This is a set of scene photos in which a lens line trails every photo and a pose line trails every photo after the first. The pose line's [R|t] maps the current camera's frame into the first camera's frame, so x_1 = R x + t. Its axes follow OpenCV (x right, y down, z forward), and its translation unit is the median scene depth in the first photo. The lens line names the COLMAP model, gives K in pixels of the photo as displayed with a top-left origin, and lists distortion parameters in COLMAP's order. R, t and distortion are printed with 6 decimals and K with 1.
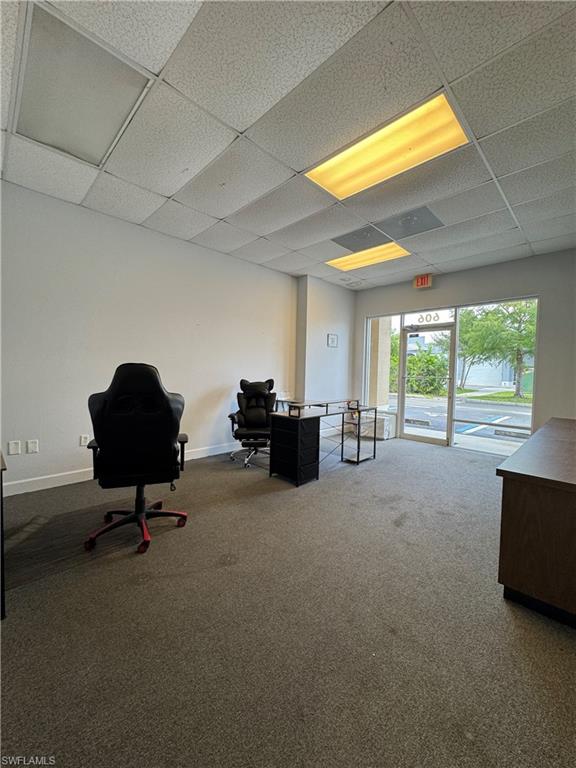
lens RADIAL K [[307.0, 0, 285.9], [0, 307.0, 384.1], [0, 0, 1]] dist [-0.003122, -0.000243]
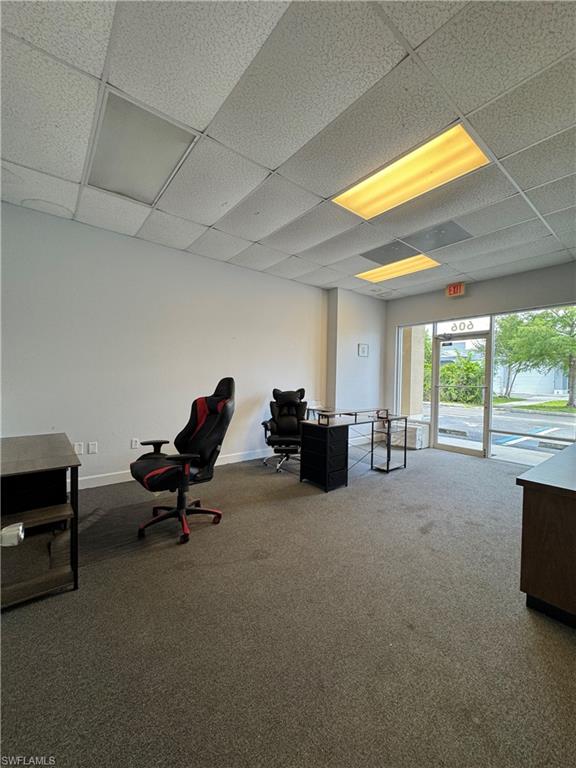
lens RADIAL K [[307.0, 0, 285.8], [0, 307.0, 384.0], [0, 0, 1]] dist [-0.003122, -0.000243]
pose [[0.994050, -0.000651, -0.108922, 0.015129], [-0.002119, 0.999677, -0.025316, -0.007236], [0.108903, 0.025396, 0.993728, -0.065976]]
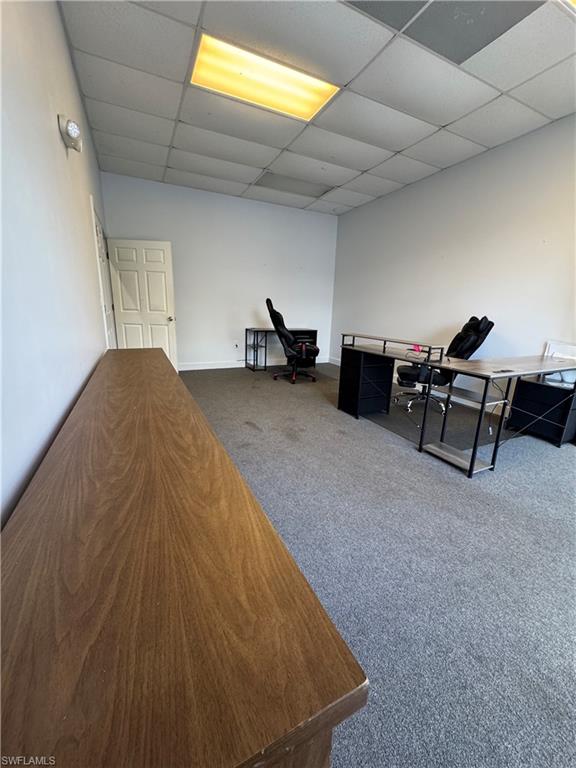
lens RADIAL K [[307.0, 0, 288.0], [0, 307.0, 383.4], [0, 0, 1]] dist [-0.003122, -0.000243]
pose [[-0.325211, 0.190812, -0.926190, 1.164795], [-0.084164, 0.969703, 0.229329, 0.016233], [0.941889, 0.152533, -0.299299, 1.237169]]
